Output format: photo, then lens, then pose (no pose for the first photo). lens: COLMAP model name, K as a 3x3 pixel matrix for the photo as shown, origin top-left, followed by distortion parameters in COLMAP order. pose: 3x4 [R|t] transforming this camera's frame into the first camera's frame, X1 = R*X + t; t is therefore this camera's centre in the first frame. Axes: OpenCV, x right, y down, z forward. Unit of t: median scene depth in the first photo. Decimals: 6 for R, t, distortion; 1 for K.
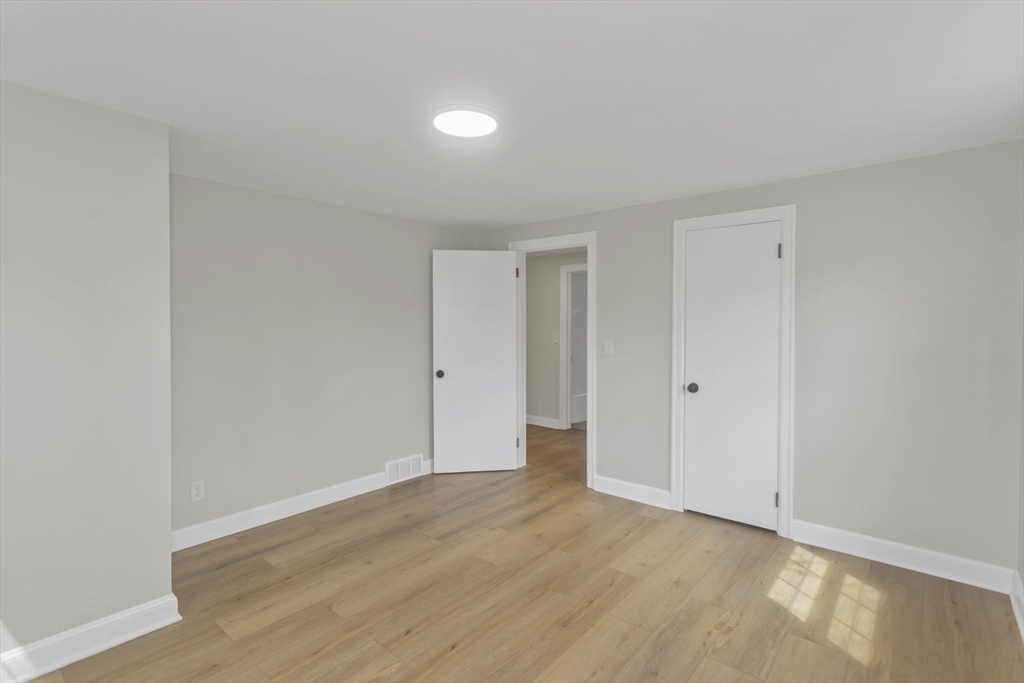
lens RADIAL K [[493.1, 0, 522.4], [0, 493.1, 328.5], [0, 0, 1]] dist [-0.001250, 0.000049]
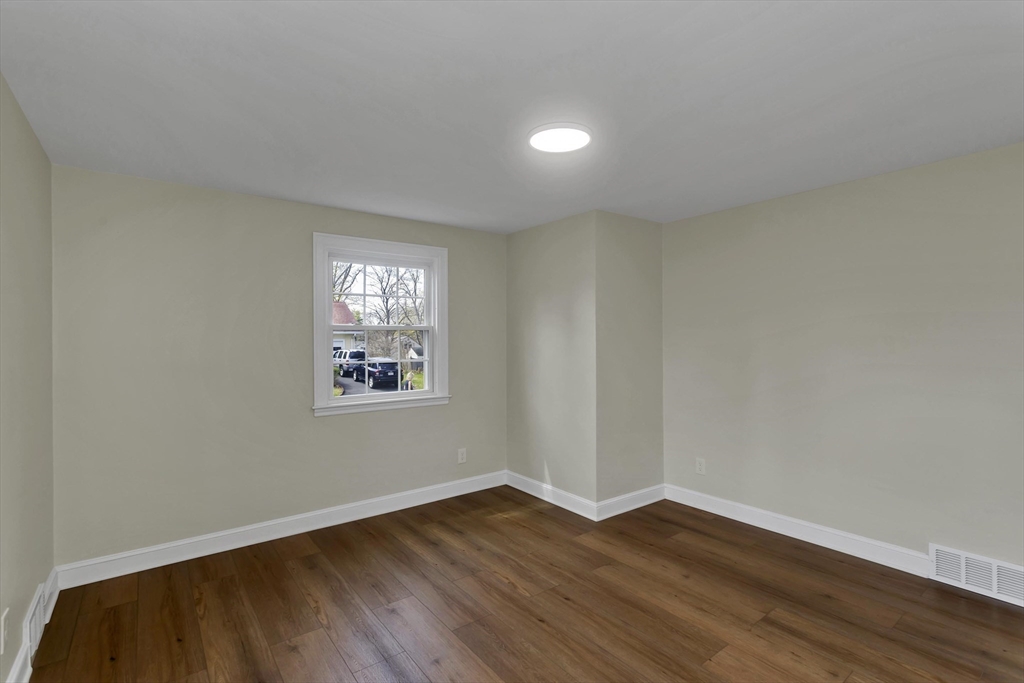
lens RADIAL K [[493.1, 0, 522.4], [0, 493.1, 328.5], [0, 0, 1]] dist [-0.001250, 0.000049]
pose [[-0.229692, -0.013448, -0.973170, 0.776503], [-0.006524, 0.999903, -0.012278, -0.006258], [0.973241, 0.003529, -0.229758, 0.965866]]
